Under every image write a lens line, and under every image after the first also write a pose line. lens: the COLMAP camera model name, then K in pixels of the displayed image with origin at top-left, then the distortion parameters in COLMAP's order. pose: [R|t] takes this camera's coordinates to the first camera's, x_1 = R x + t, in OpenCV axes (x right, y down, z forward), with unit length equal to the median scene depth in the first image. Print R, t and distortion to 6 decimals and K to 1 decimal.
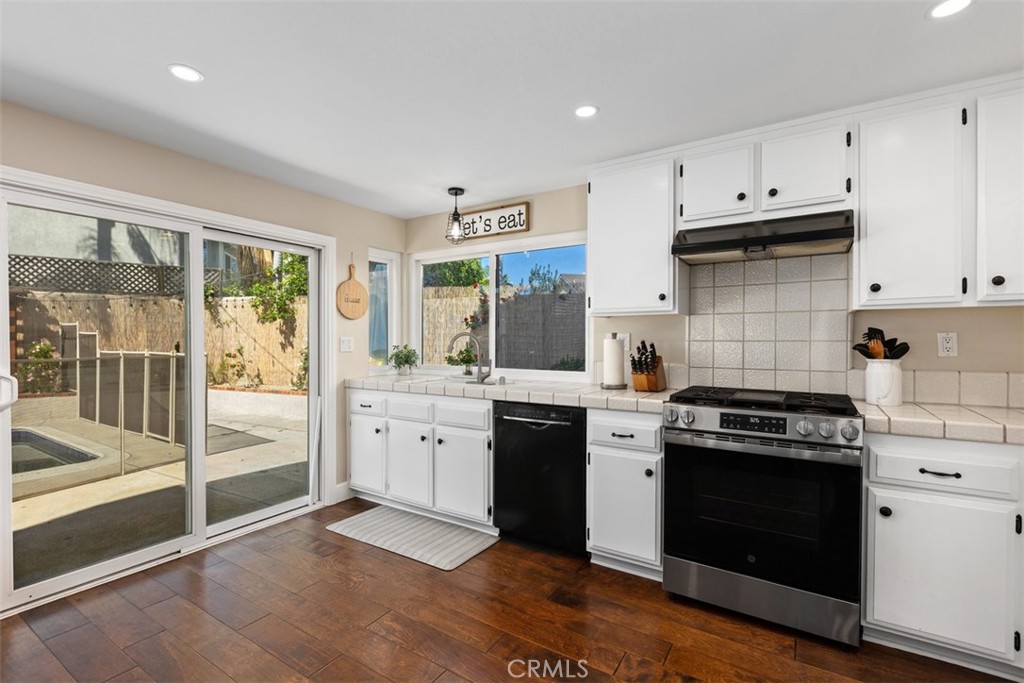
lens RADIAL K [[455.3, 0, 504.7], [0, 455.3, 352.1], [0, 0, 1]] dist [-0.001661, 0.000203]
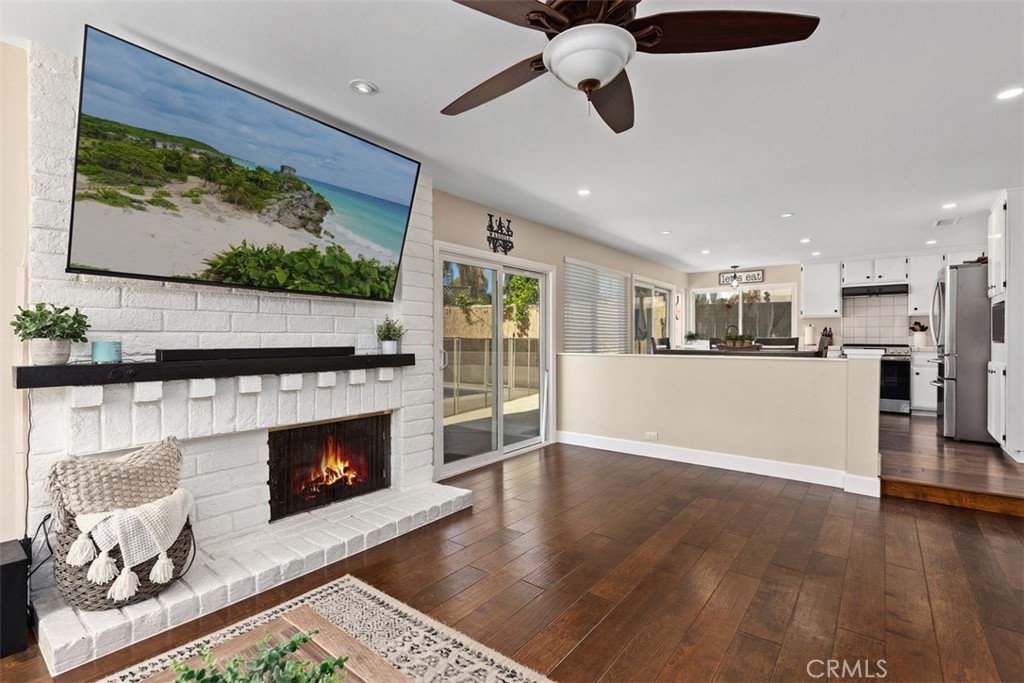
lens RADIAL K [[455.3, 0, 513.1], [0, 455.3, 341.4], [0, 0, 1]] dist [-0.001661, 0.000203]
pose [[0.991952, -0.008032, -0.126358, -1.338802], [0.006089, 0.999857, -0.015756, 0.099635], [0.126467, 0.014860, 0.991860, -2.125528]]
